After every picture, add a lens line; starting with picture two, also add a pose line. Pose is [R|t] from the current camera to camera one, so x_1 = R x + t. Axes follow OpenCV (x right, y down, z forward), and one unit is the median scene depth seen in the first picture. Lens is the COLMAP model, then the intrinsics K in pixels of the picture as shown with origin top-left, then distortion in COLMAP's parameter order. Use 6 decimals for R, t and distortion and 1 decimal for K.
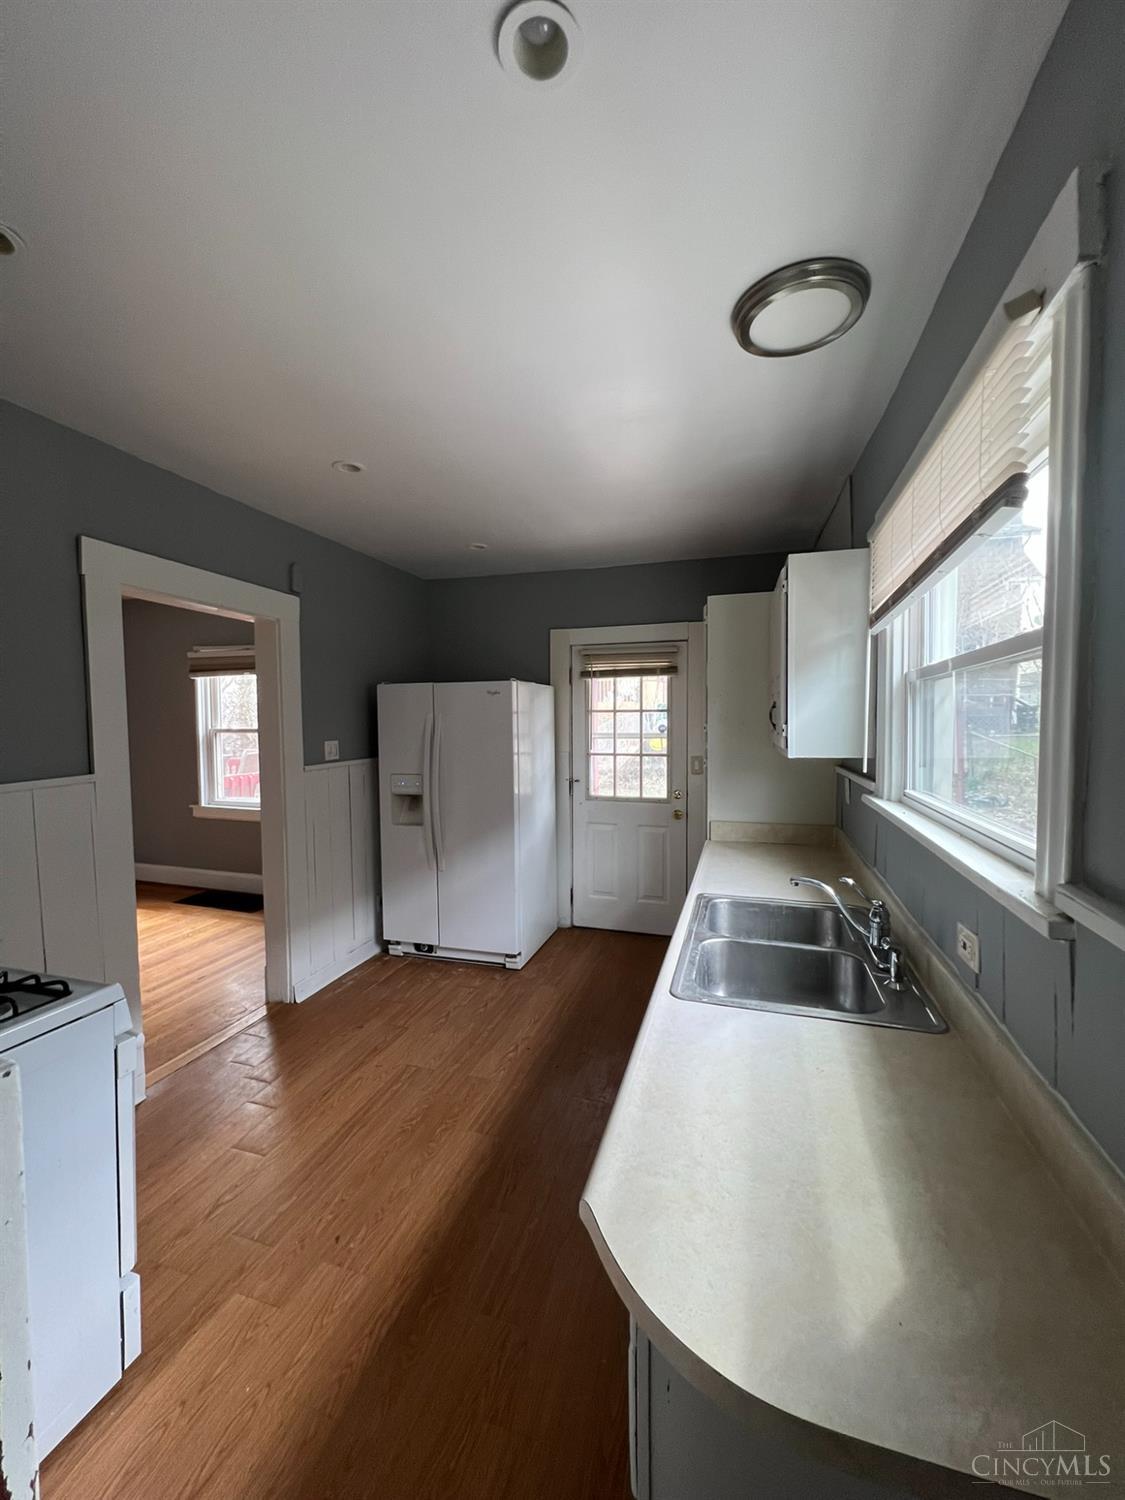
lens RADIAL K [[603.0, 0, 562.8], [0, 603.0, 746.0], [0, 0, 1]] dist [-0.003740, 0.000353]
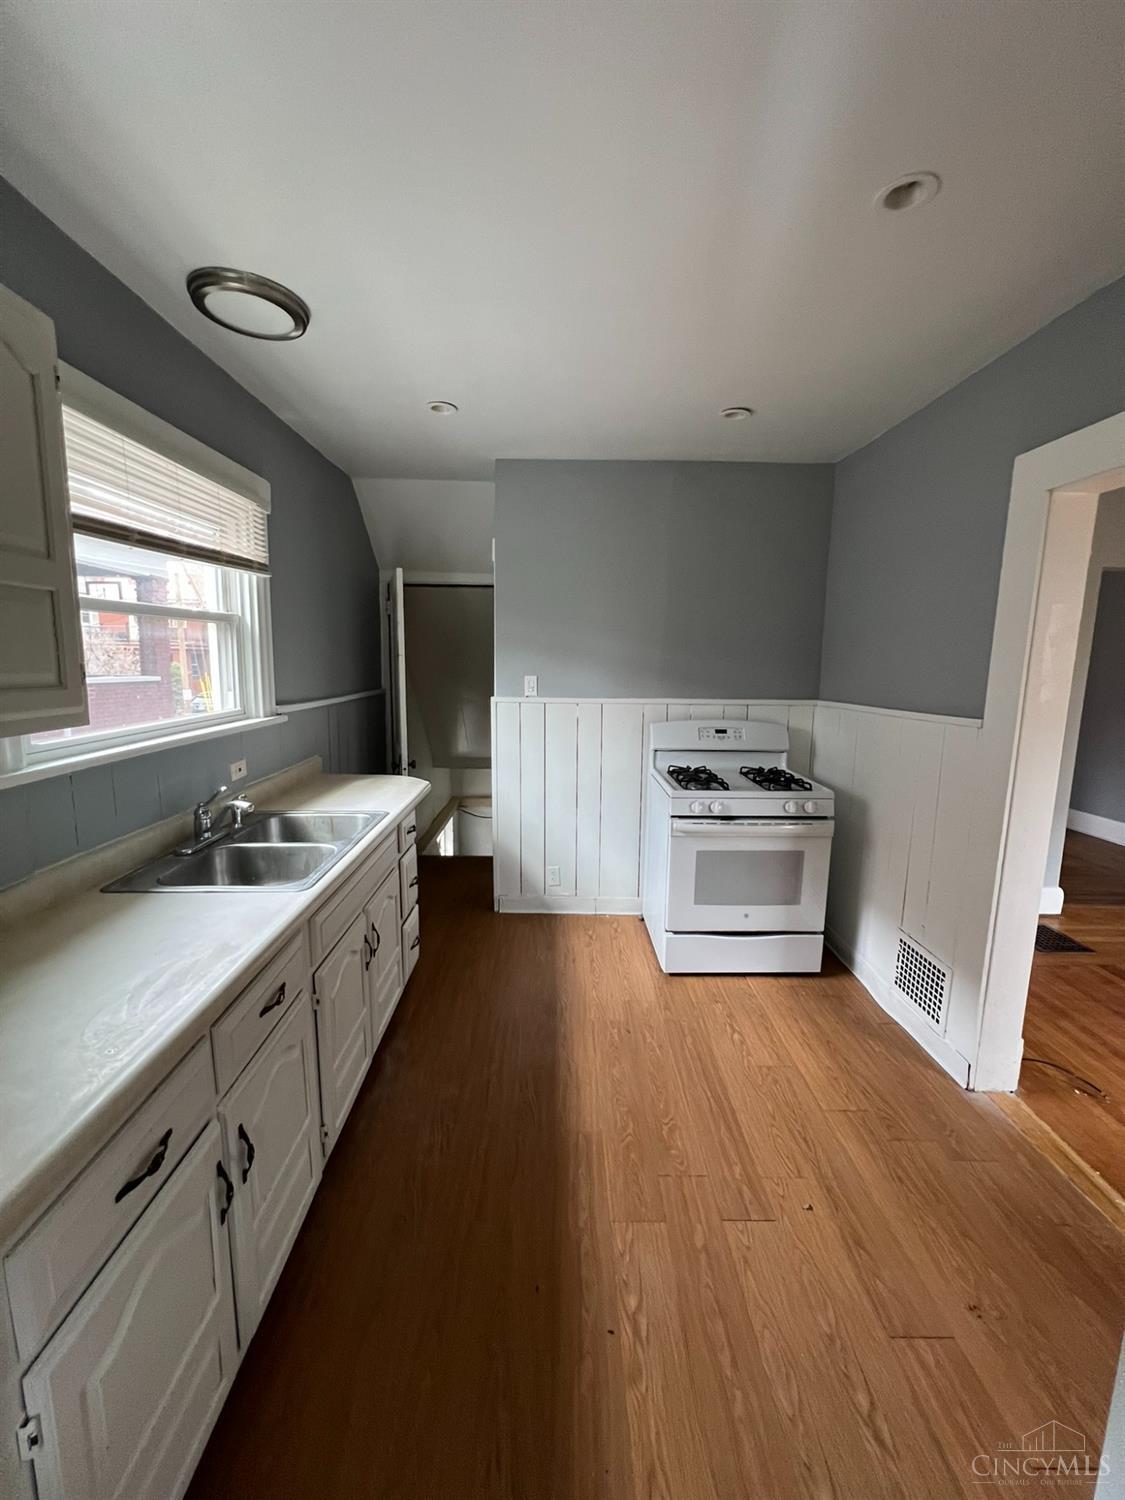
lens RADIAL K [[603.0, 0, 566.3], [0, 603.0, 744.8], [0, 0, 1]] dist [-0.003740, 0.000353]
pose [[-0.949382, 0.039719, -0.311604, 0.076855], [-0.020356, 0.982110, 0.187207, -0.043468], [0.313465, 0.184074, -0.931588, 0.932050]]
